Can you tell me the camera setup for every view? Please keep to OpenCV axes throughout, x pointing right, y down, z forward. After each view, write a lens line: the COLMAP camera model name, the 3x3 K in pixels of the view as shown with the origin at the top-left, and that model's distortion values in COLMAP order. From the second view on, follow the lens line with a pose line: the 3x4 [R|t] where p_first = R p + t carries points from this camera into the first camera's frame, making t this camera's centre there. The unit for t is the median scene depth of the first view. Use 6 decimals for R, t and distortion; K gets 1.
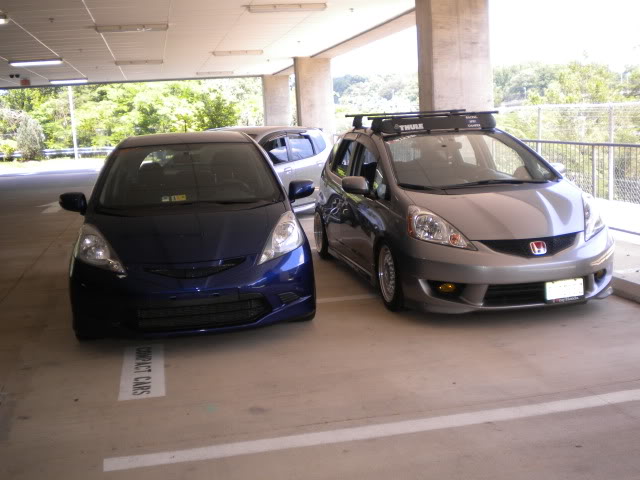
lens RADIAL K [[749.4, 0, 320.0], [0, 749.4, 240.0], [0, 0, 1]] dist [-0.028636, -0.039173]
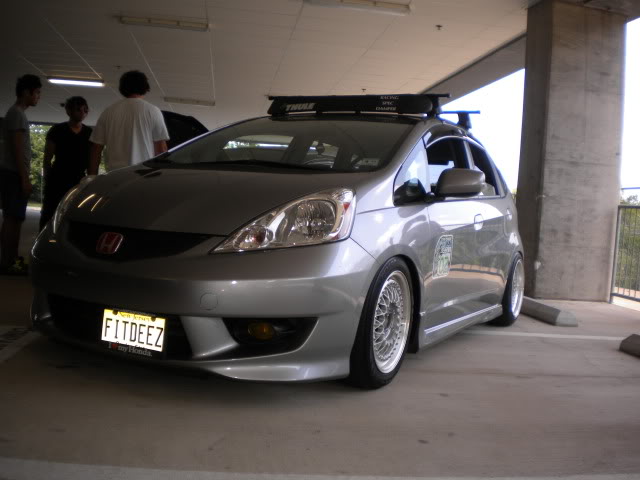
lens RADIAL K [[655.8, 0, 320.0], [0, 655.8, 240.0], [0, 0, 1]] dist [-0.115859, -0.014551]
pose [[0.759751, 0.134245, -0.636204, 0.562720], [-0.213984, 0.975573, -0.049684, -0.001150], [0.613994, 0.173885, 0.769919, 0.572890]]
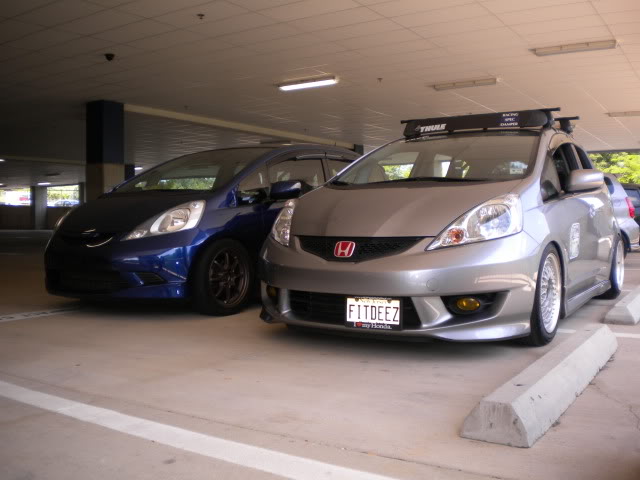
lens RADIAL K [[655.8, 0, 320.0], [0, 655.8, 240.0], [0, 0, 1]] dist [-0.115859, -0.014551]
pose [[0.712607, 0.070195, -0.698043, 0.574218], [-0.137674, 0.989627, -0.041030, 0.024586], [0.687922, 0.125341, 0.714879, 0.406987]]
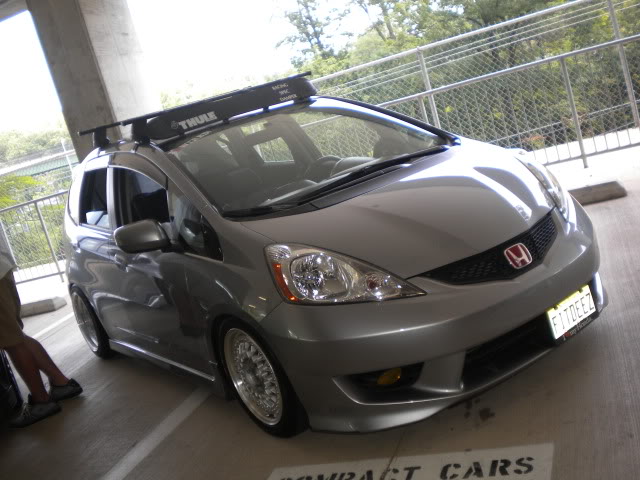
lens RADIAL K [[749.4, 0, 320.0], [0, 749.4, 240.0], [0, 0, 1]] dist [-0.028636, -0.039173]
pose [[0.900993, -0.273904, 0.336434, -0.020585], [0.283665, 0.958697, 0.020841, -0.043190], [-0.328246, 0.076657, 0.941477, 0.411872]]
